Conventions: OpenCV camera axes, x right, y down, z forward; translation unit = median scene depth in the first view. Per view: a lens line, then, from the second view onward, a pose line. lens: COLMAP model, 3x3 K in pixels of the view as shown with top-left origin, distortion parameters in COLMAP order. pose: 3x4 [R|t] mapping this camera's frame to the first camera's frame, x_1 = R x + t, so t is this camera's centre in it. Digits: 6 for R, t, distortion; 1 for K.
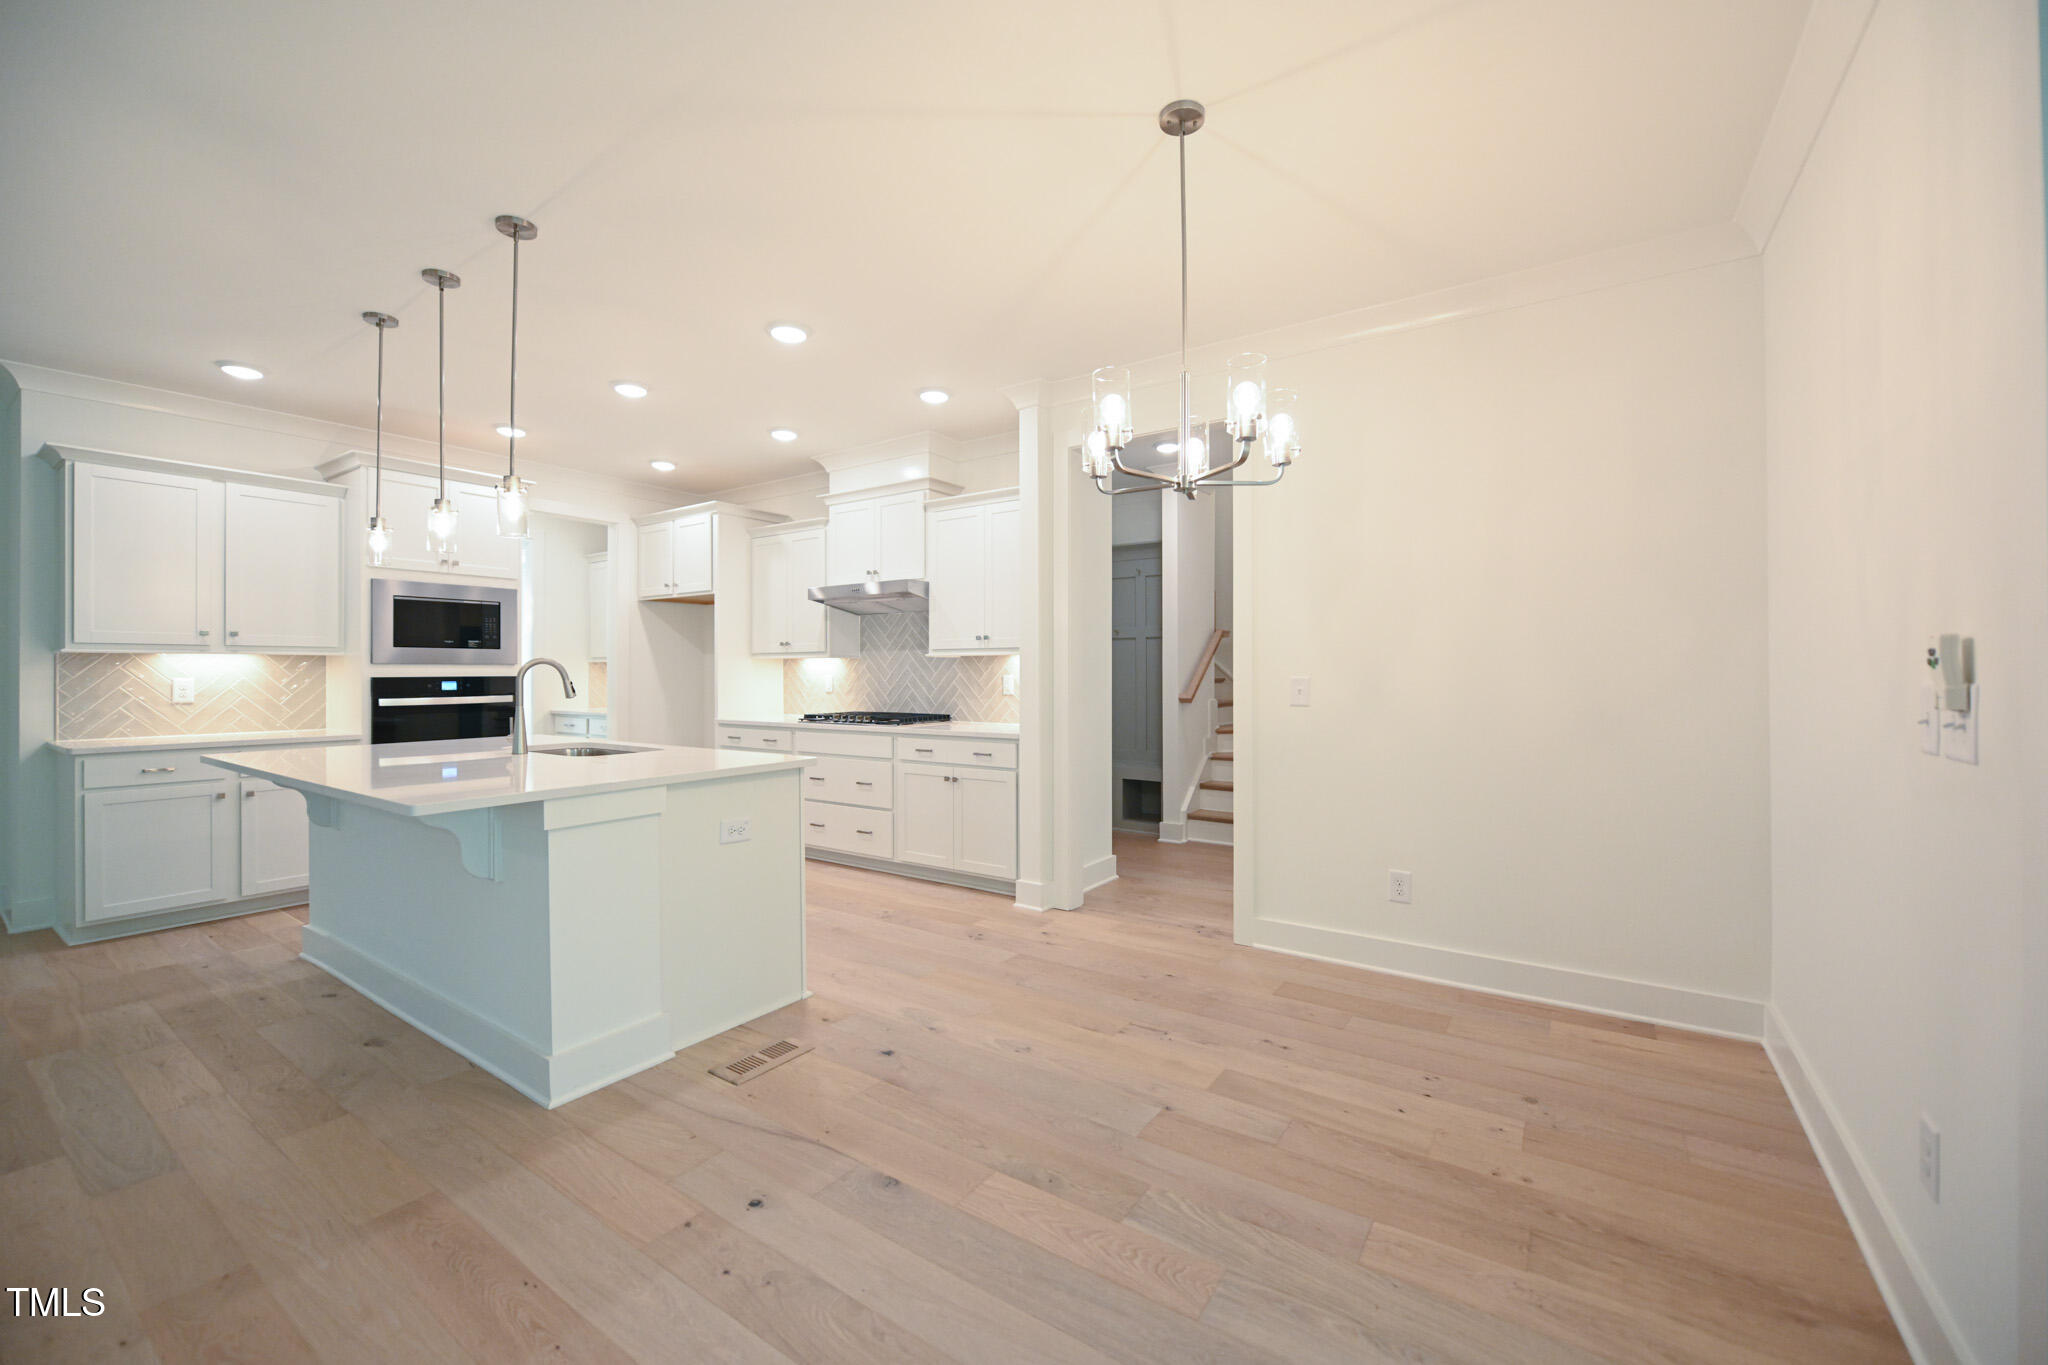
lens RADIAL K [[814.9, 0, 1022.3], [0, 814.9, 672.1], [0, 0, 1]] dist [-0.009253, 0.000240]
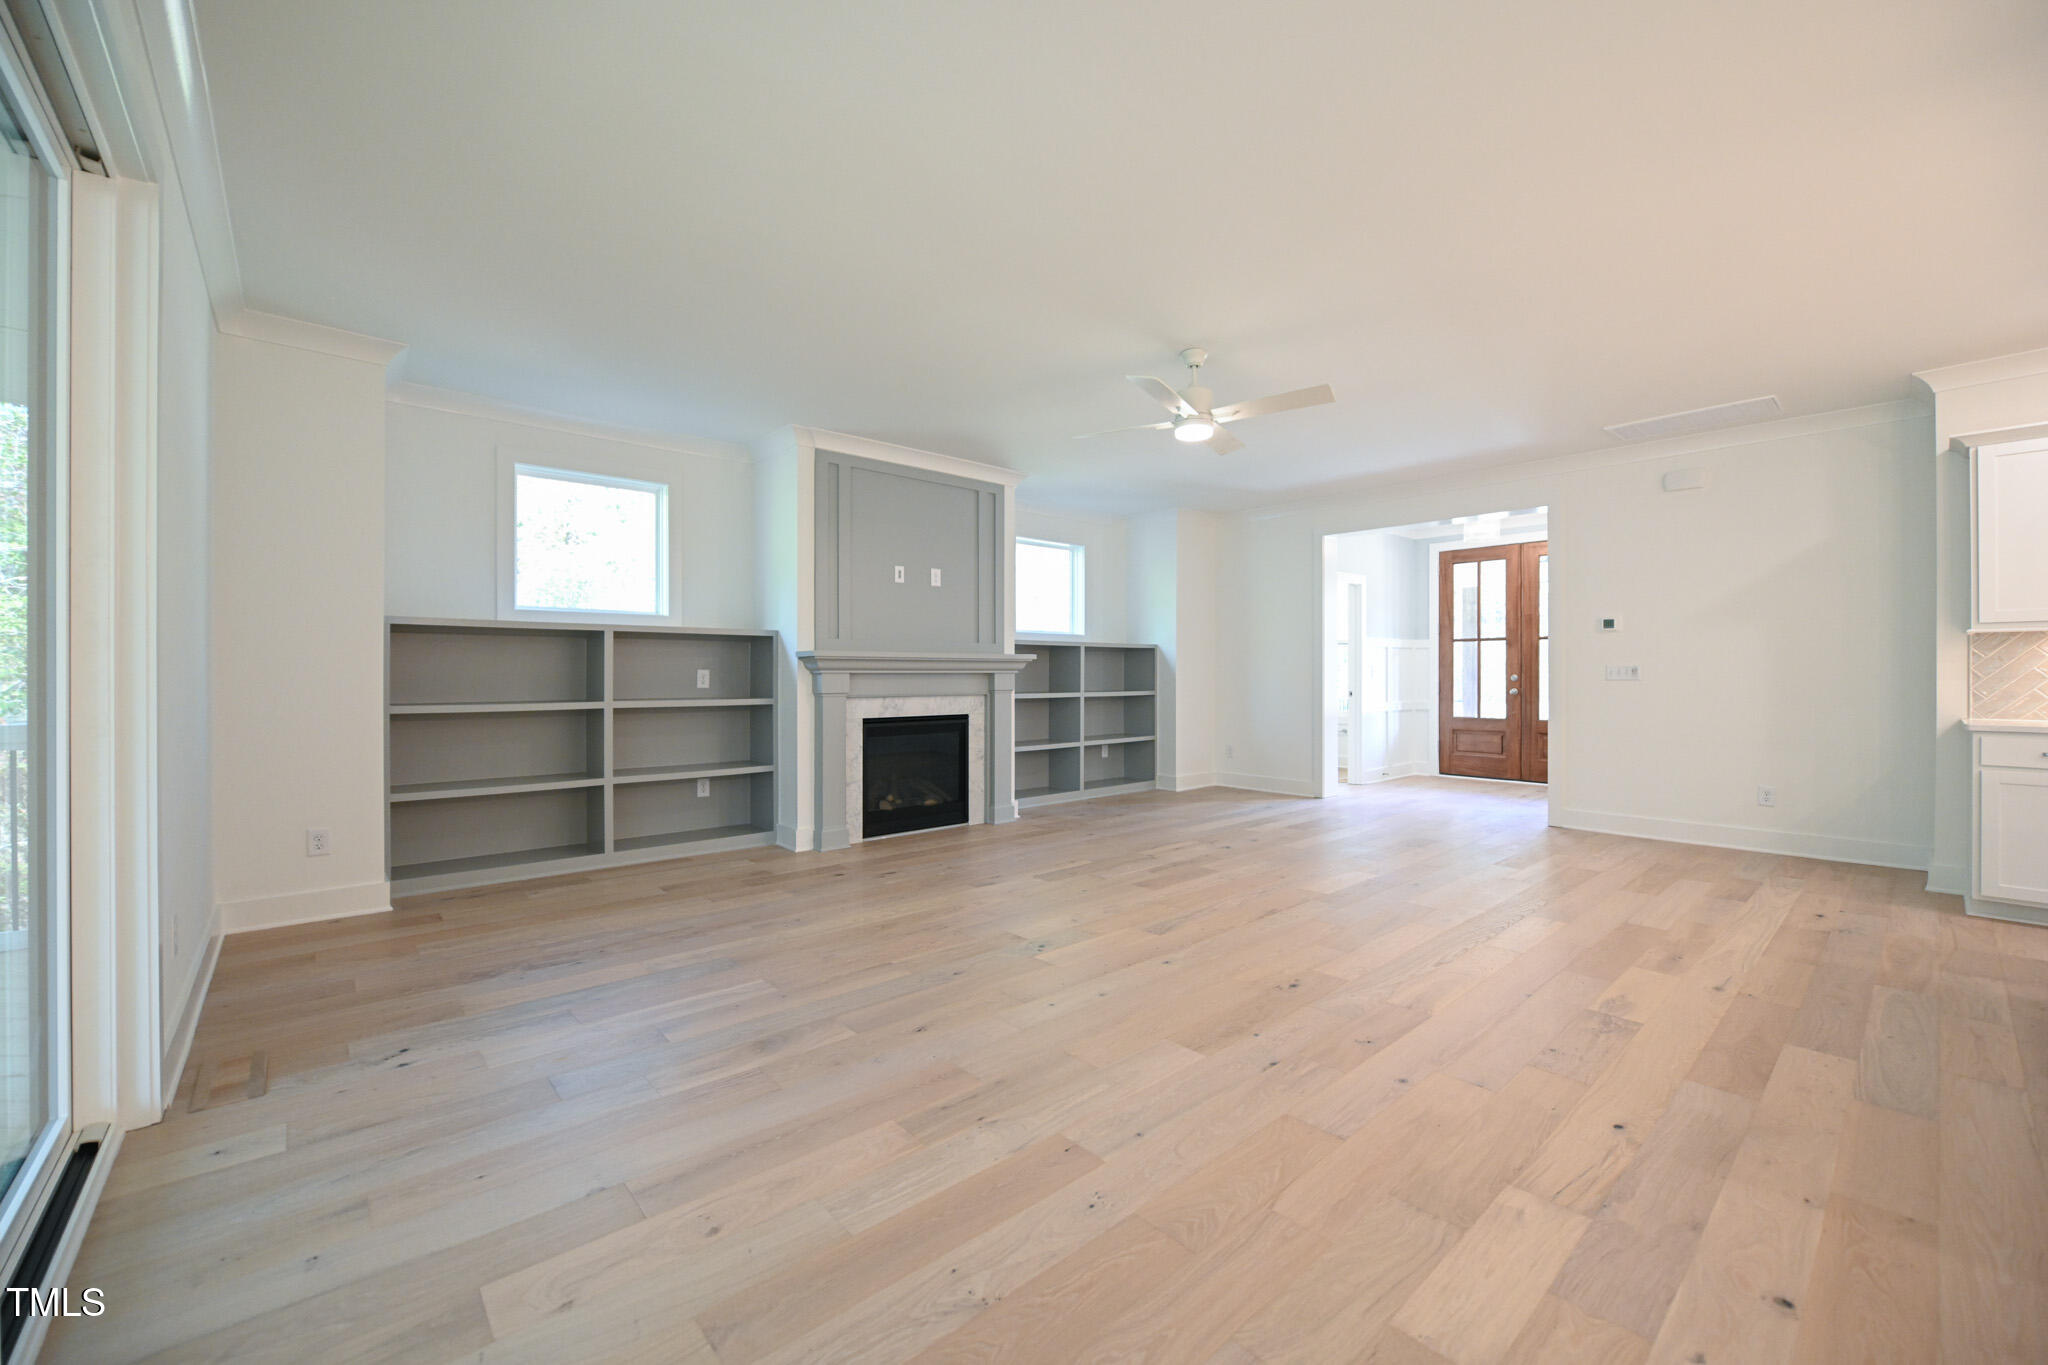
lens RADIAL K [[814.9, 0, 1022.6], [0, 814.9, 675.2], [0, 0, 1]] dist [-0.009253, 0.000240]
pose [[-0.247413, 0.004560, -0.968899, 0.104733], [0.001086, 0.999990, 0.004429, 0.021007], [0.968909, 0.000043, -0.247416, 0.061025]]
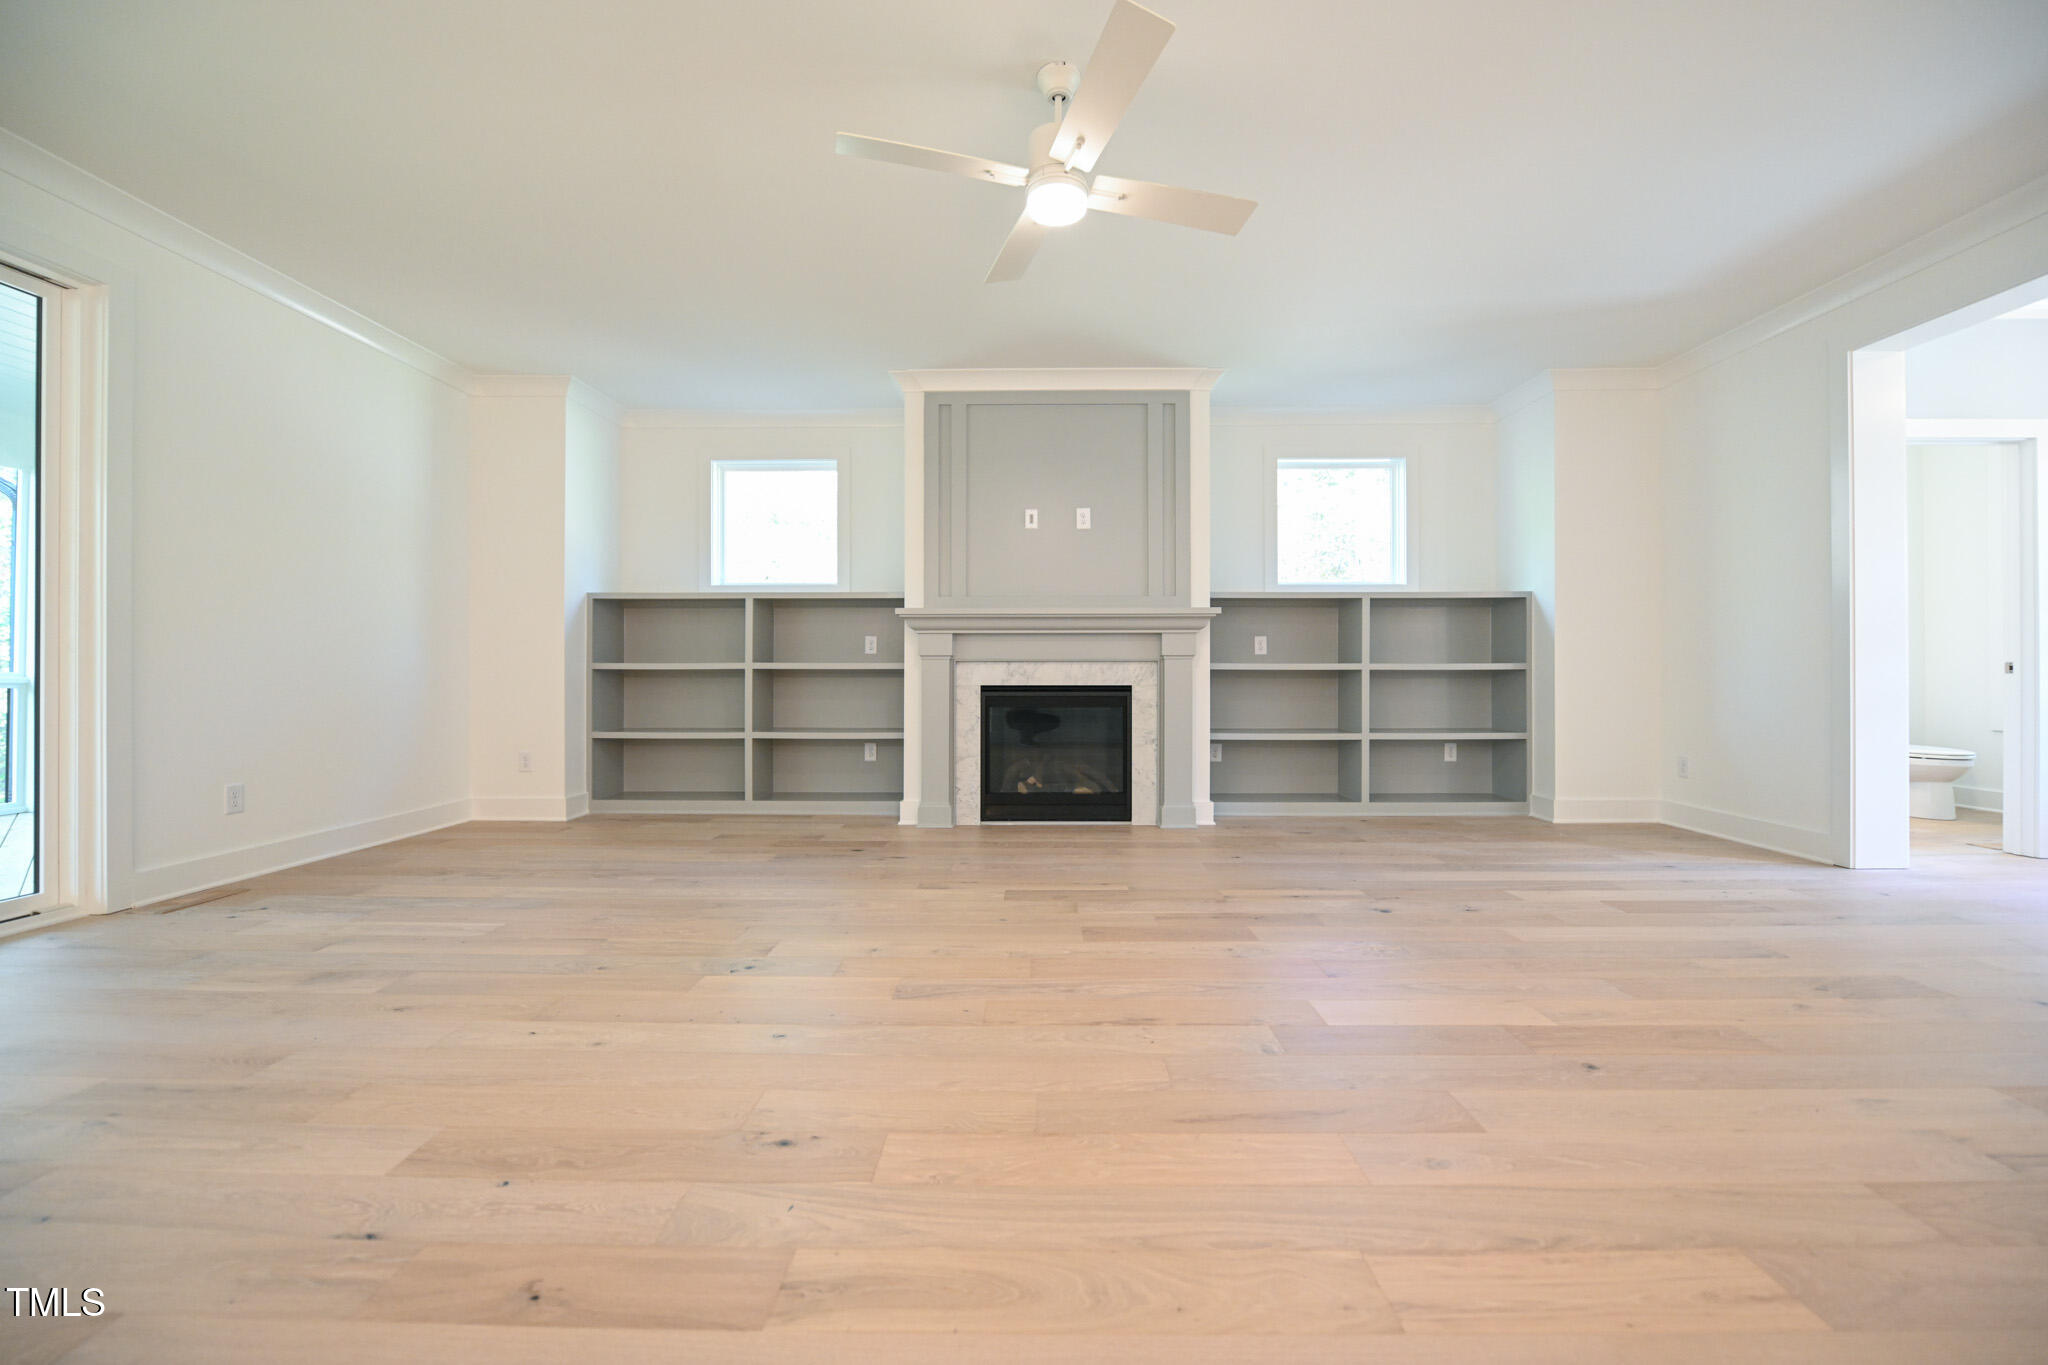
lens RADIAL K [[814.9, 0, 1030.2], [0, 814.9, 660.4], [0, 0, 1]] dist [-0.009253, 0.000240]
pose [[-0.835283, -0.004577, -0.549801, -0.503703], [0.003557, 0.999899, -0.013728, 0.075289], [0.549808, -0.013423, -0.835183, 0.478978]]
